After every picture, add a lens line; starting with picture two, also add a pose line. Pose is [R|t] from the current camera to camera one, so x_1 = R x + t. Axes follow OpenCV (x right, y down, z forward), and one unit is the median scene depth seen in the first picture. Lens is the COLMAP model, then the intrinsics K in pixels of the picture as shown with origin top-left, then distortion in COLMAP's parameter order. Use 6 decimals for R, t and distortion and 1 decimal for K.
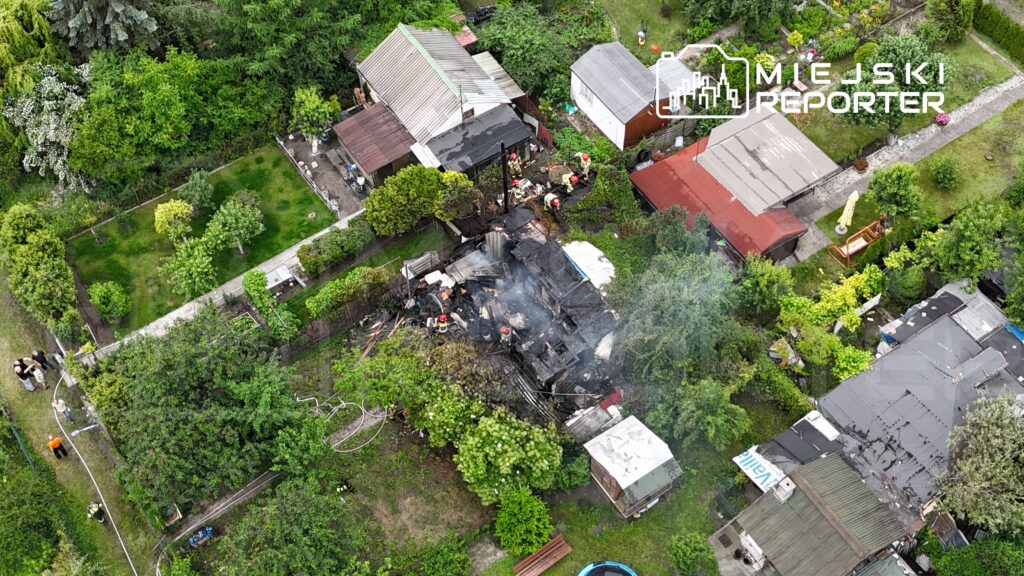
lens RADIAL K [[1181.4, 0, 512.0], [0, 1181.4, 288.0], [0, 0, 1]] dist [0.204020, -0.552095]
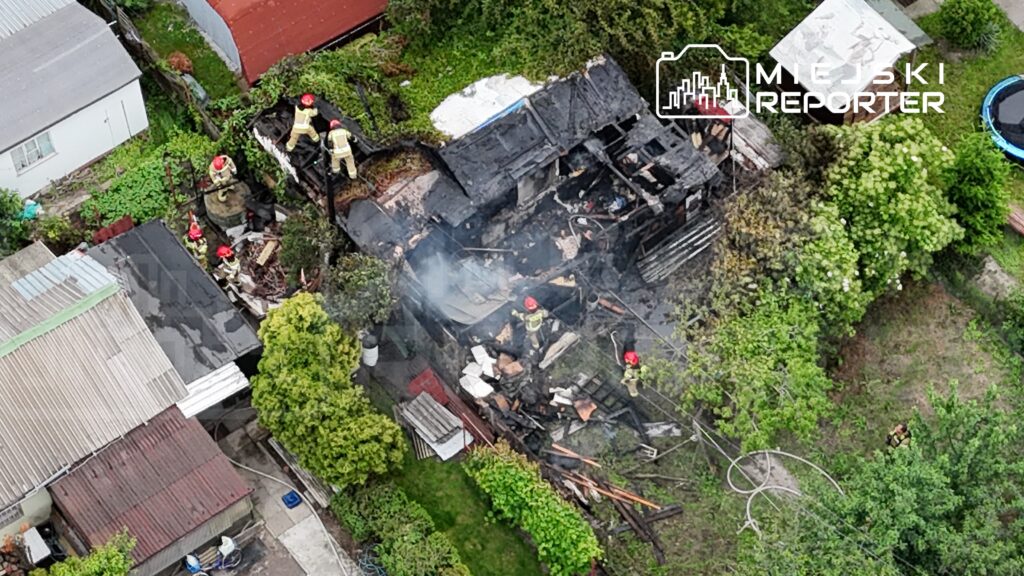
lens RADIAL K [[2217.6, 0, 512.0], [0, 2217.6, 288.0], [0, 0, 1]] dist [0.242943, -0.970356]
pose [[-0.057722, -0.814646, 0.577079, -0.603803], [0.836603, 0.275950, 0.473230, -0.475965], [-0.544760, 0.510102, 0.665607, 0.326783]]
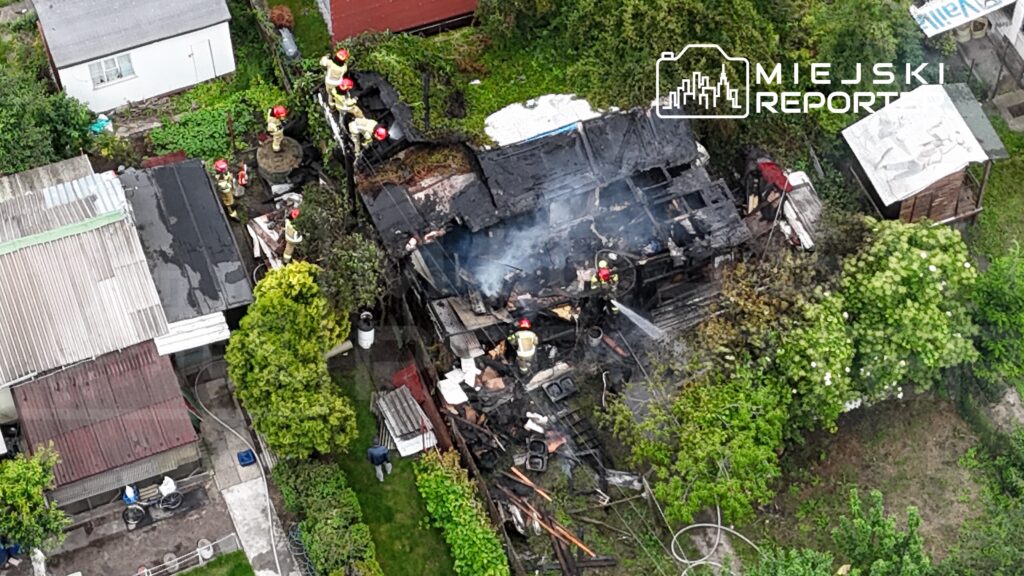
lens RADIAL K [[2217.6, 0, 512.0], [0, 2217.6, 288.0], [0, 0, 1]] dist [0.242943, -0.970356]
pose [[0.217654, -0.796248, 0.564461, -0.582005], [0.813542, 0.467518, 0.345798, -0.350437], [-0.539237, 0.383948, 0.749538, 0.244696]]
